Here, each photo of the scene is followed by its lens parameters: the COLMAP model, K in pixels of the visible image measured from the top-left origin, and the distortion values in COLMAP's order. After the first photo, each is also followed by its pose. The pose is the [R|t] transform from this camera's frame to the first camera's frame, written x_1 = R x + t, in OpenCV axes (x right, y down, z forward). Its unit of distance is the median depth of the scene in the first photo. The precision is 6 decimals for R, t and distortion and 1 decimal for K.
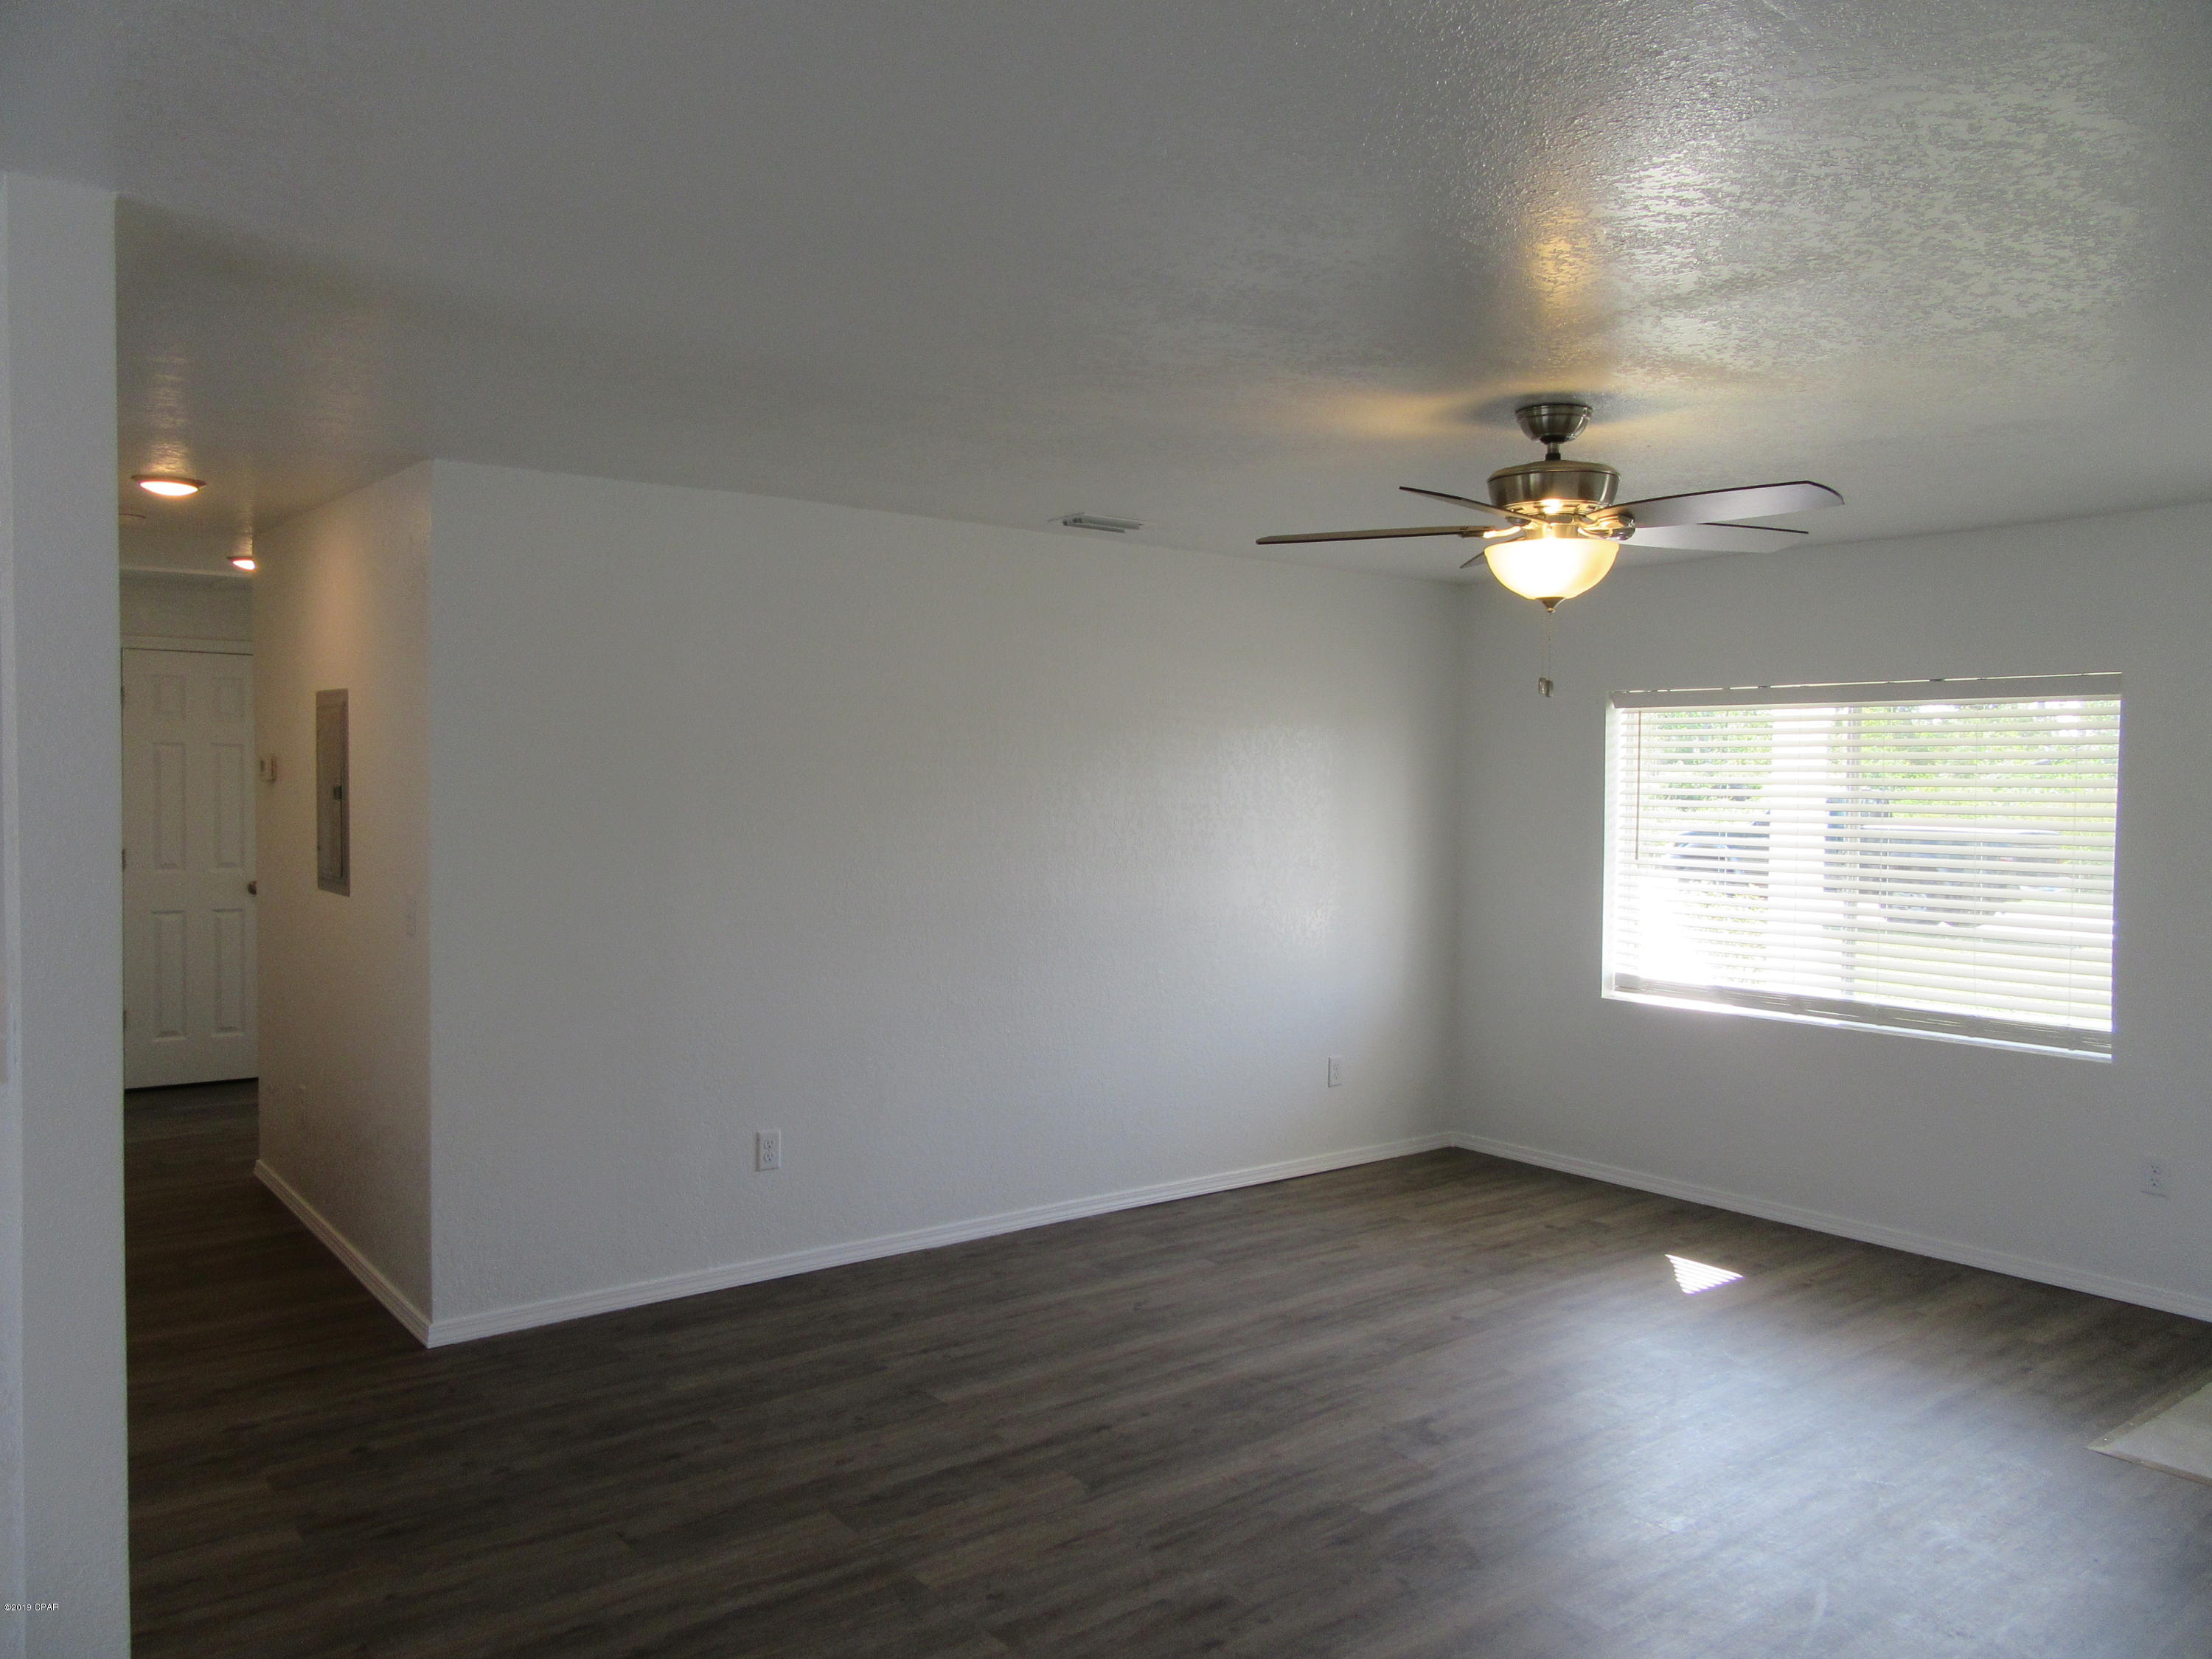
lens RADIAL K [[1623.9, 0, 1110.8], [0, 1623.9, 821.7], [0, 0, 1]] dist [-0.006013, 0.002375]
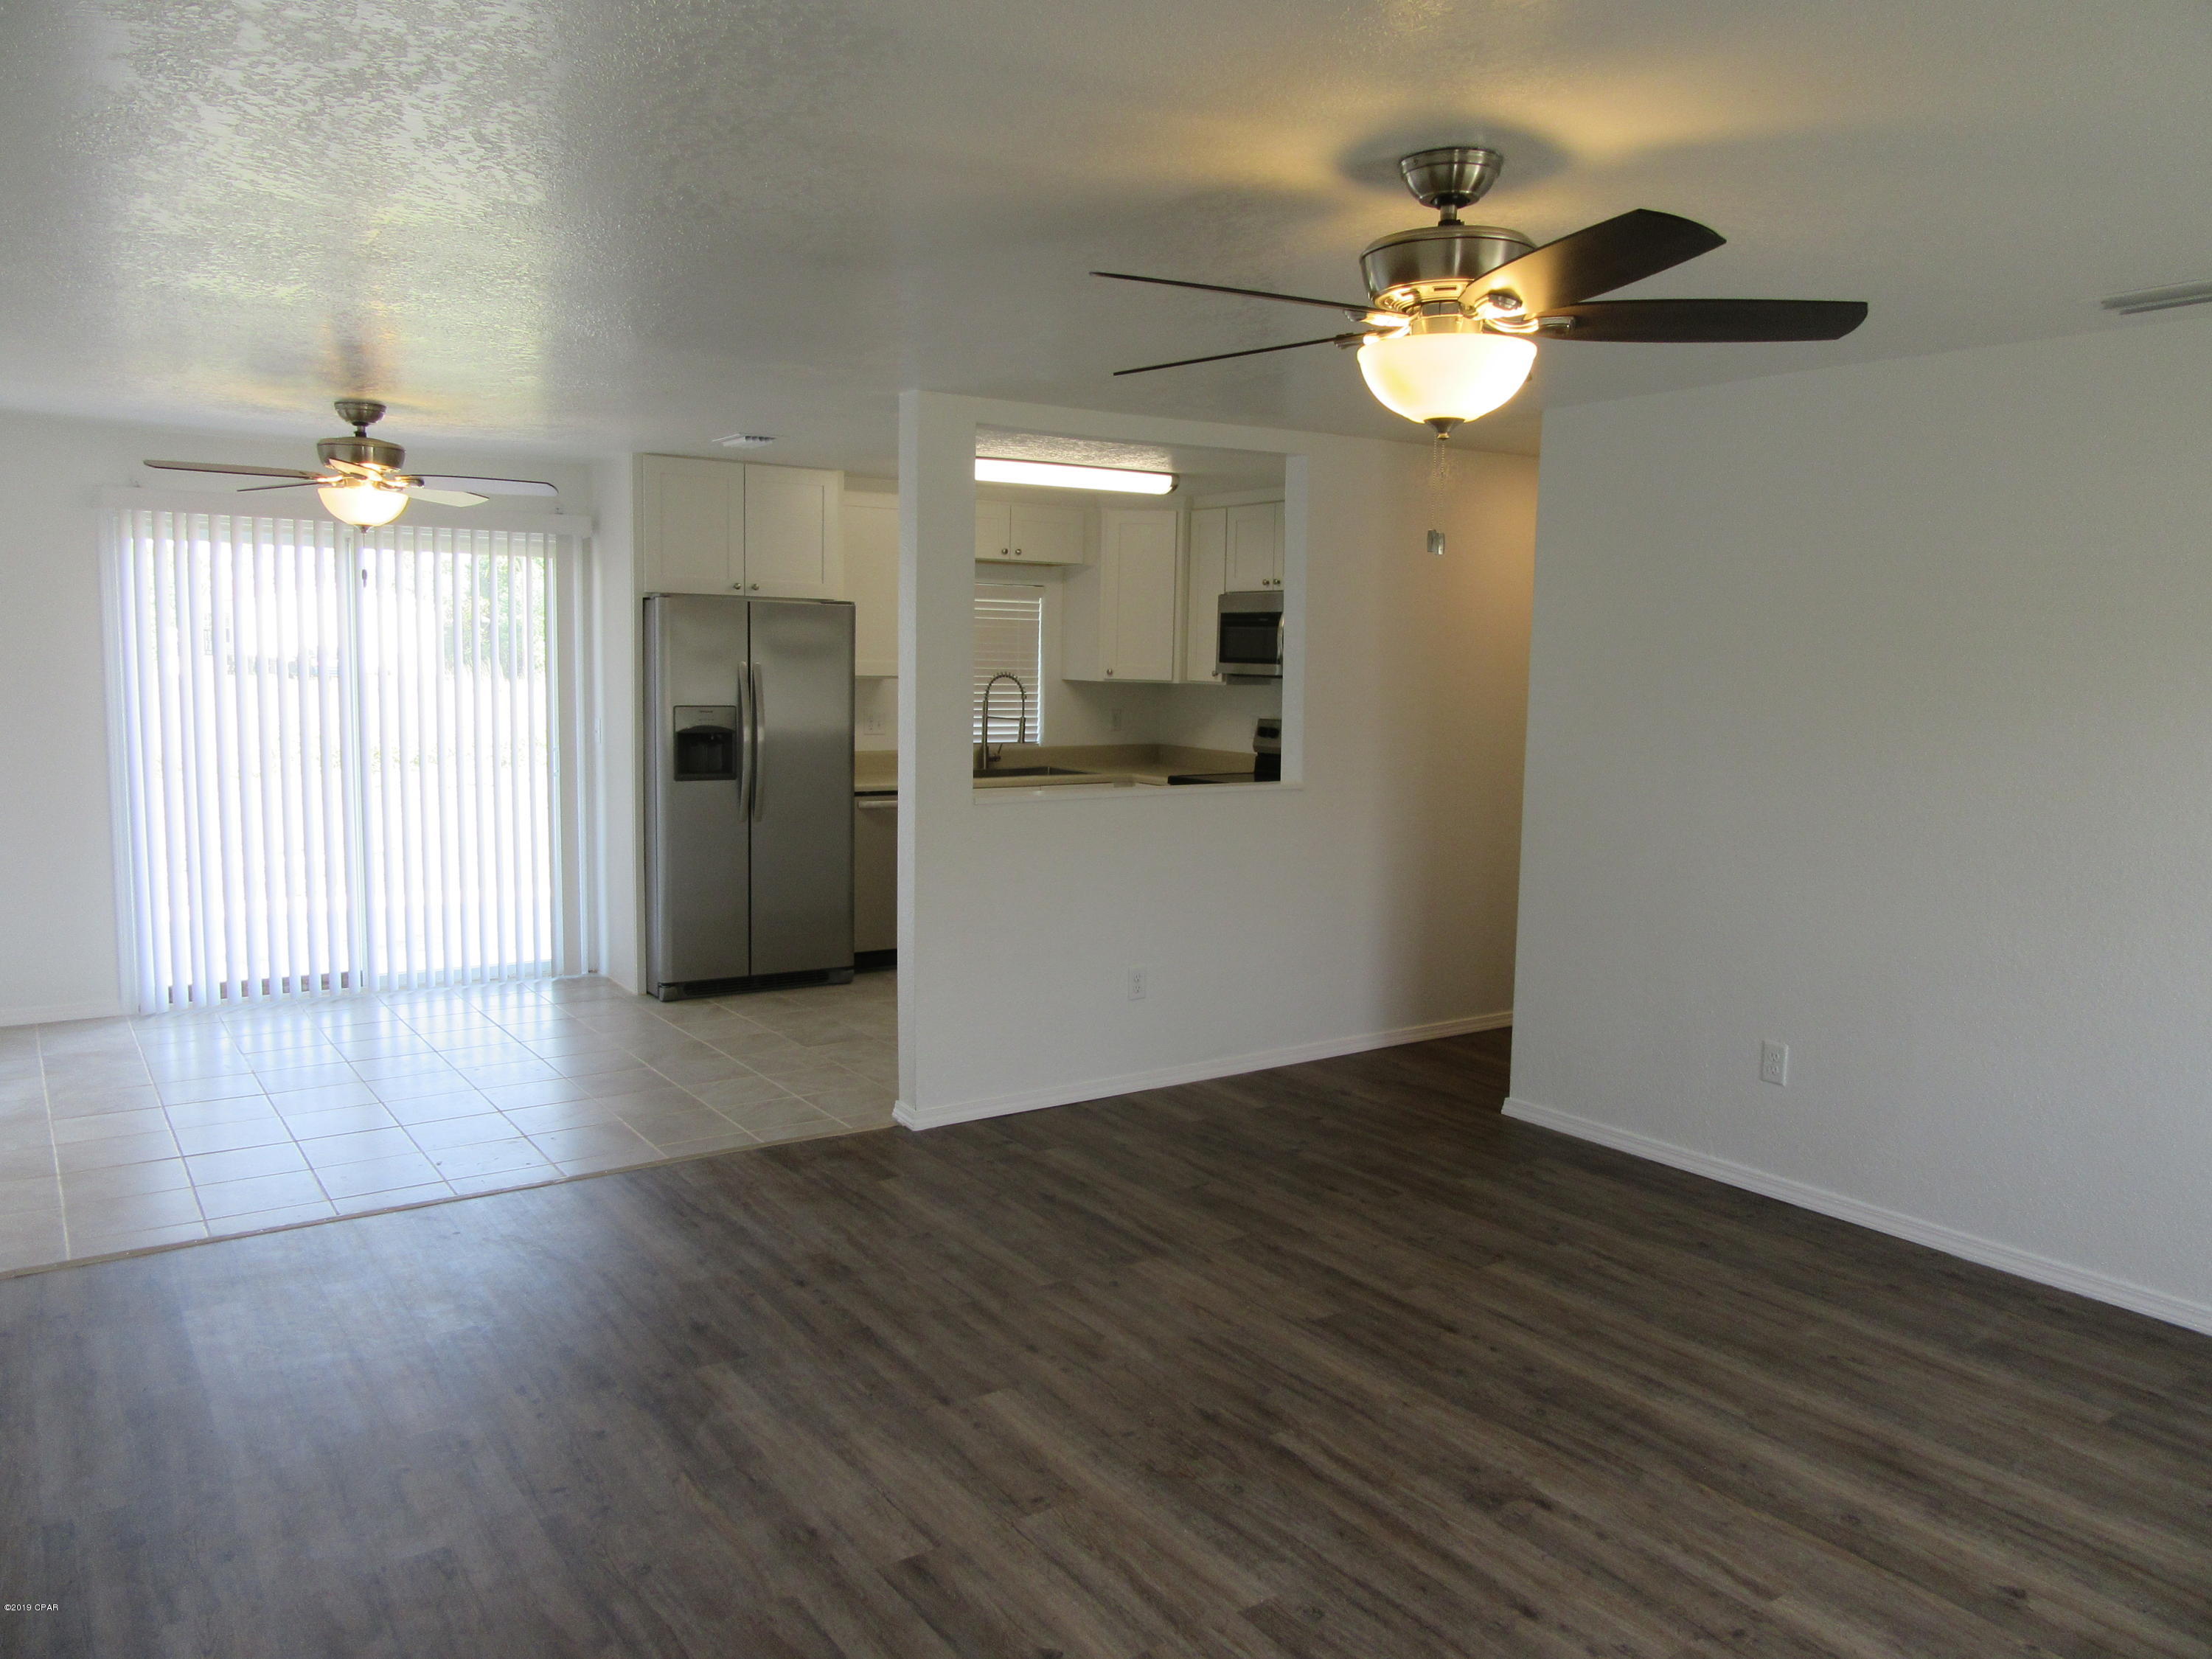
lens RADIAL K [[1629.2, 0, 1106.0], [0, 1629.2, 829.5], [0, 0, 1]] dist [0.001282, 0.002946]
pose [[-0.064135, 0.098028, -0.993115, 0.824687], [-0.041666, 0.994033, 0.100810, -0.016253], [0.997071, 0.047844, -0.059668, 0.717845]]
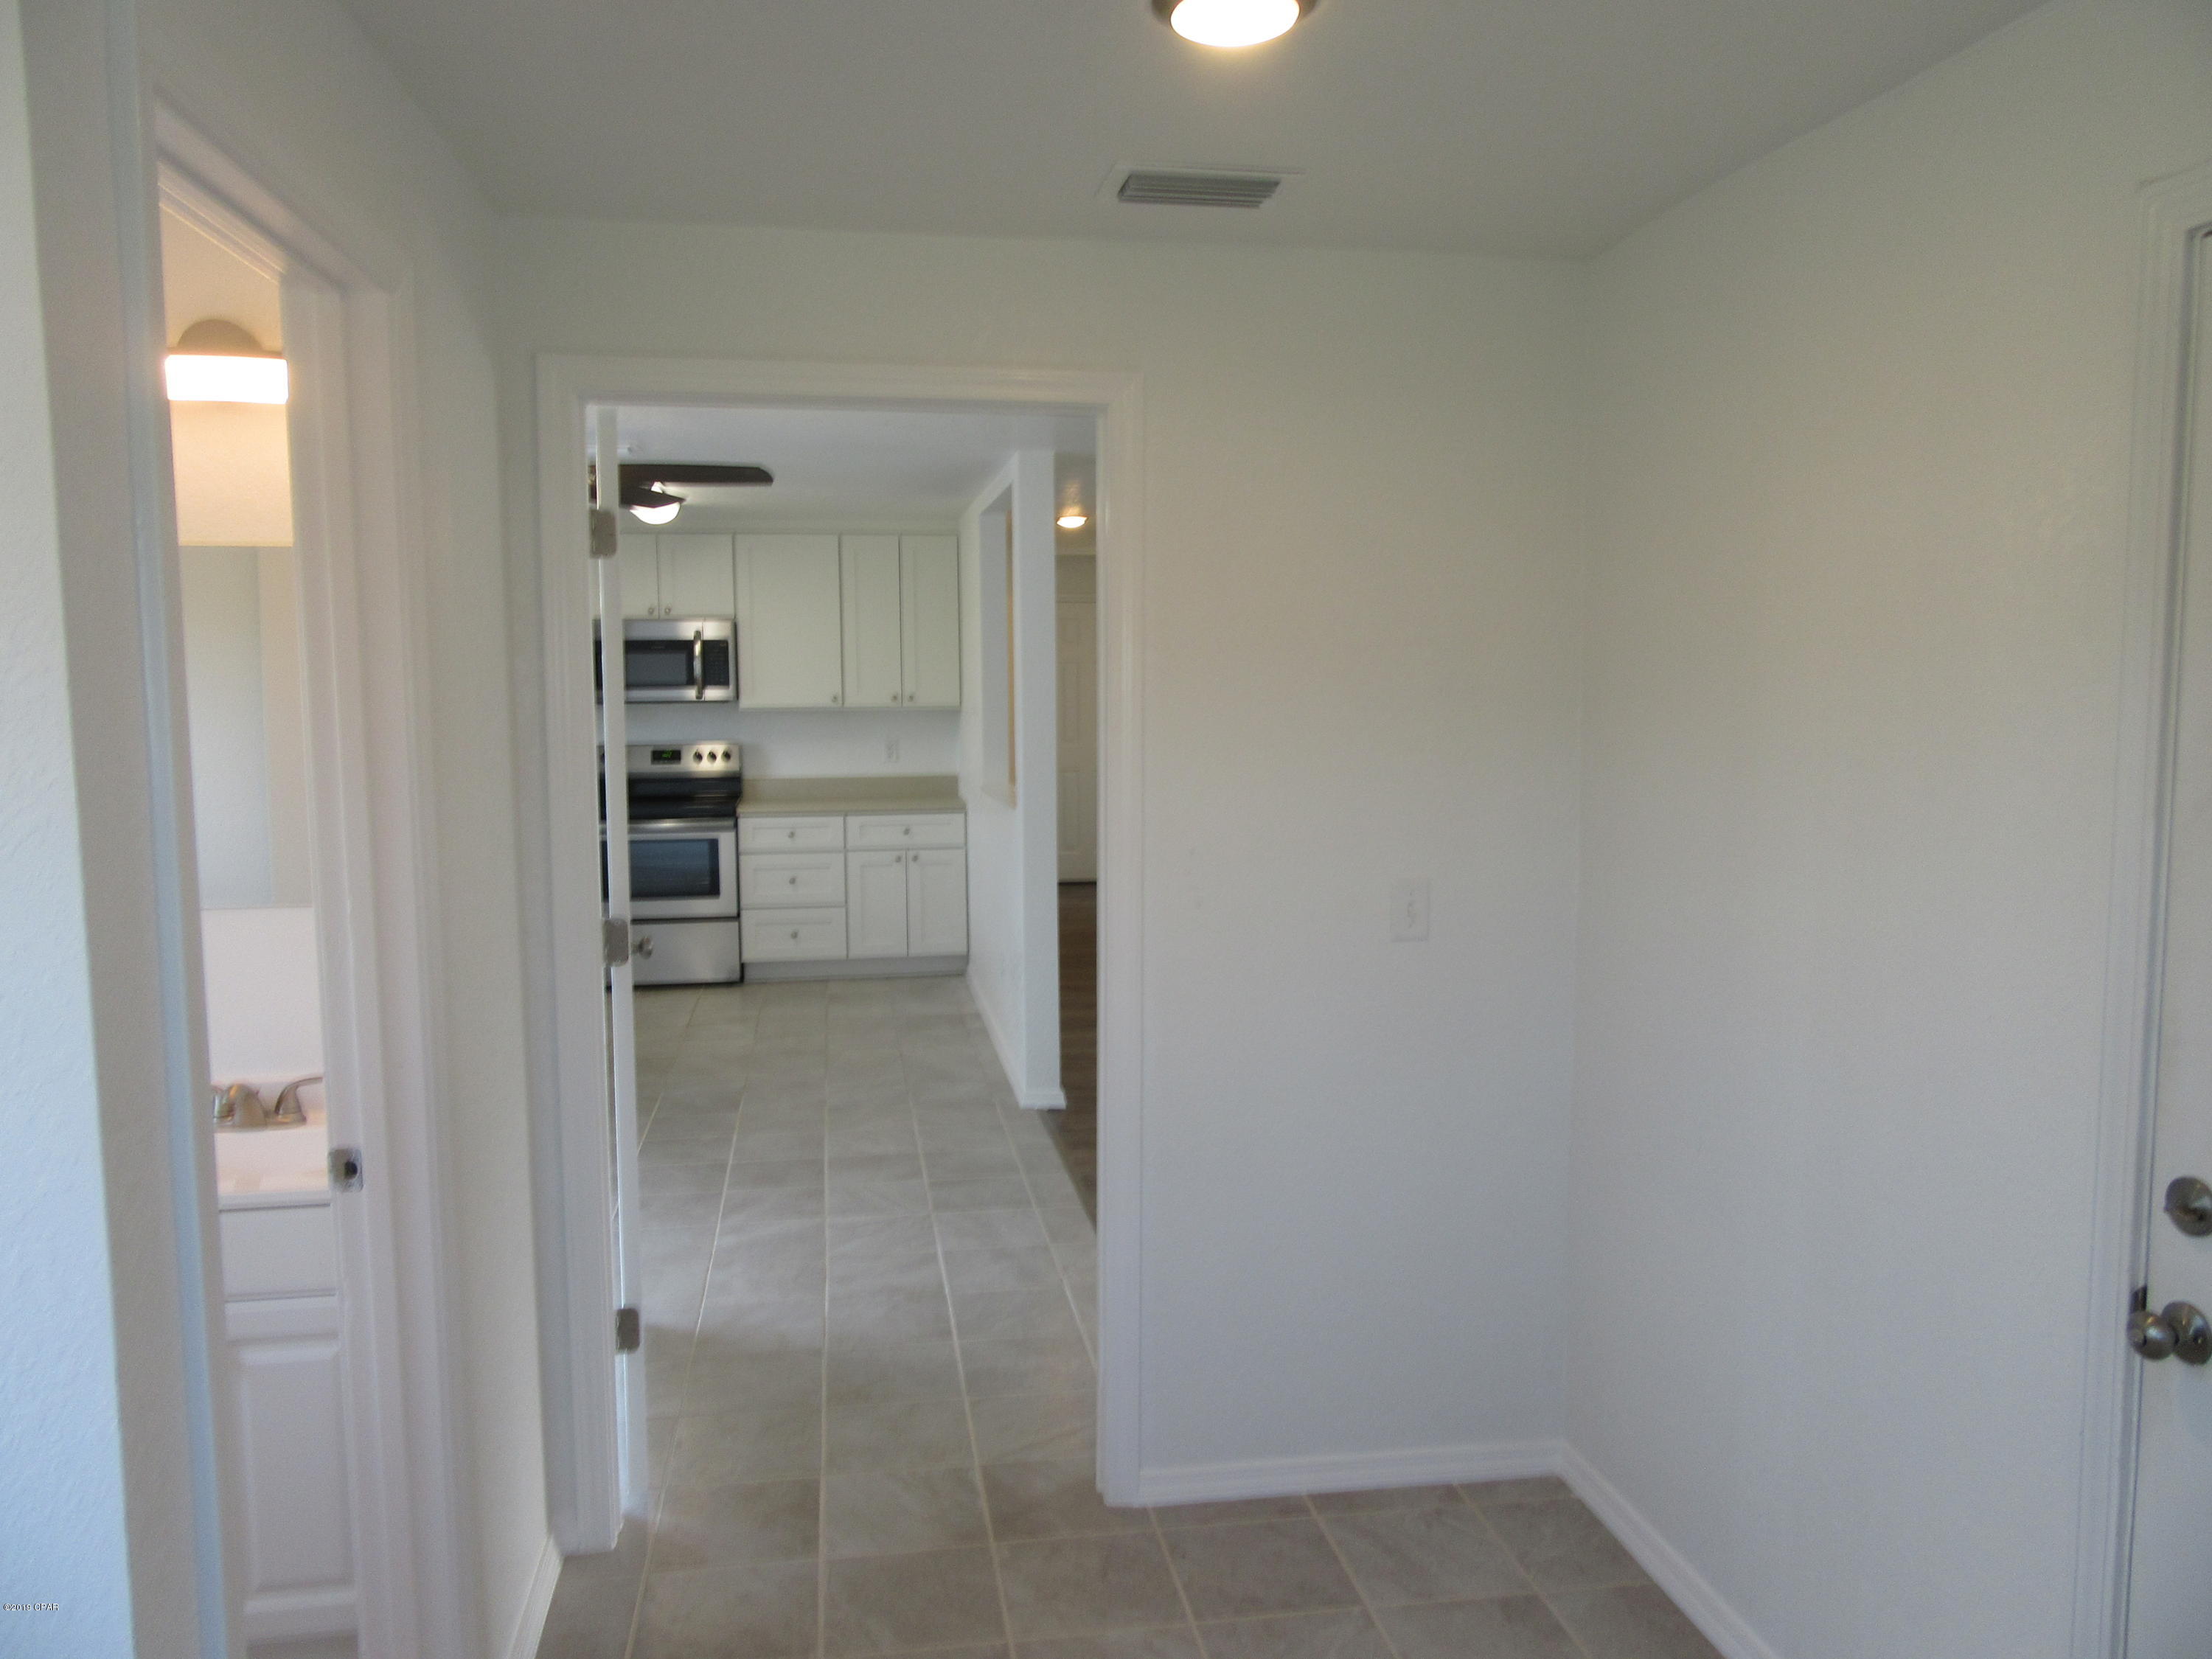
lens RADIAL K [[1629.2, 0, 1106.0], [0, 1629.2, 829.5], [0, 0, 1]] dist [0.001282, 0.002946]
pose [[0.872699, 0.027575, -0.487480, 0.352457], [0.006604, 0.997646, 0.068257, 0.008980], [0.488215, -0.062788, 0.870462, -0.599578]]
